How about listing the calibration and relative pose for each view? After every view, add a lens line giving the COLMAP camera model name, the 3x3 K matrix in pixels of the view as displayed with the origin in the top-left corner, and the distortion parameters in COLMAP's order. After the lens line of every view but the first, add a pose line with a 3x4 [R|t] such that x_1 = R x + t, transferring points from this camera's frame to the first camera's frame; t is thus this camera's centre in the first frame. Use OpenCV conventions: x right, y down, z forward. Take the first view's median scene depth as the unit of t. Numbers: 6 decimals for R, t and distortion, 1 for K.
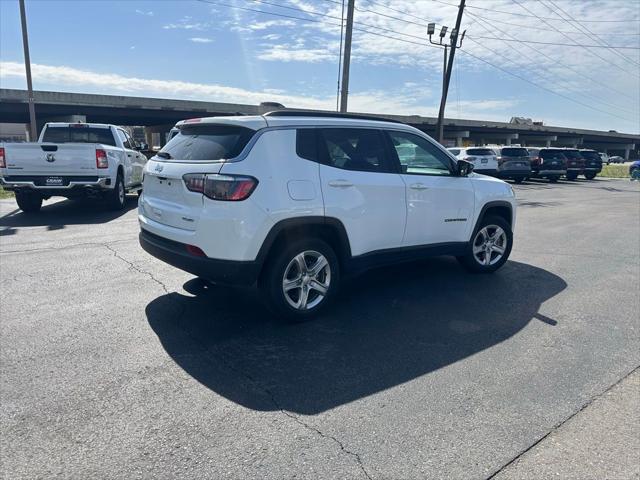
lens RADIAL K [[437.4, 0, 320.0], [0, 437.4, 240.0], [0, 0, 1]] dist [0.040882, -0.054752]
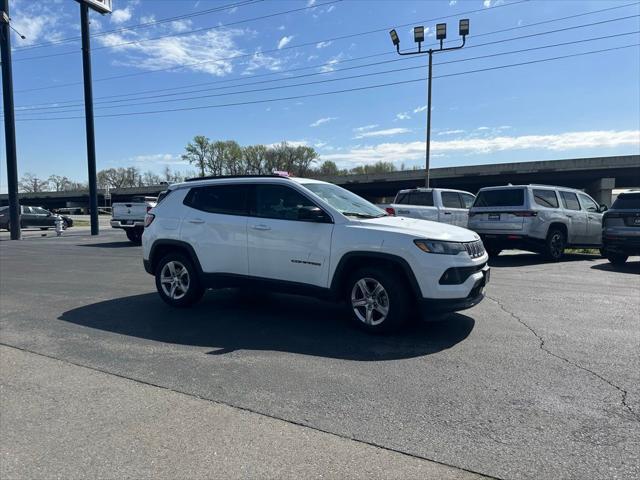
lens RADIAL K [[426.1, 0, 322.7], [0, 426.1, 258.4], [0, 0, 1]] dist [0.047354, -0.056315]
pose [[0.429567, 0.078678, -0.899601, 1.110886], [-0.172759, 0.984957, 0.003649, -0.059510], [0.886356, 0.153847, 0.436697, 0.543727]]
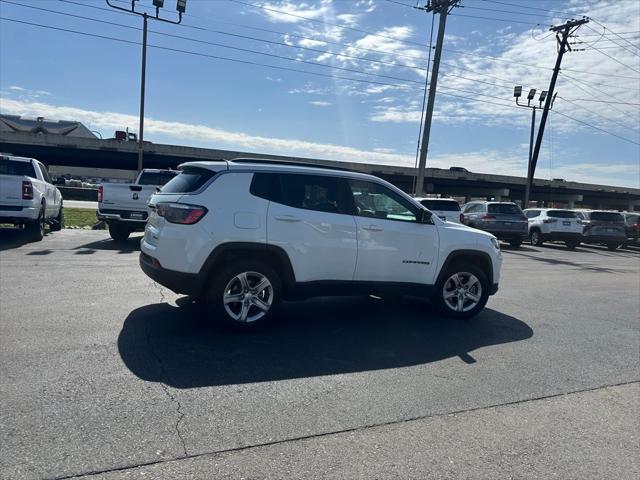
lens RADIAL K [[435.2, 0, 320.0], [0, 435.2, 240.0], [0, 0, 1]] dist [0.043459, -0.055180]
pose [[0.972908, 0.065464, -0.221732, 0.283925], [-0.092075, 0.989447, -0.111878, 0.037483], [0.212068, 0.129263, 0.968668, -0.082954]]
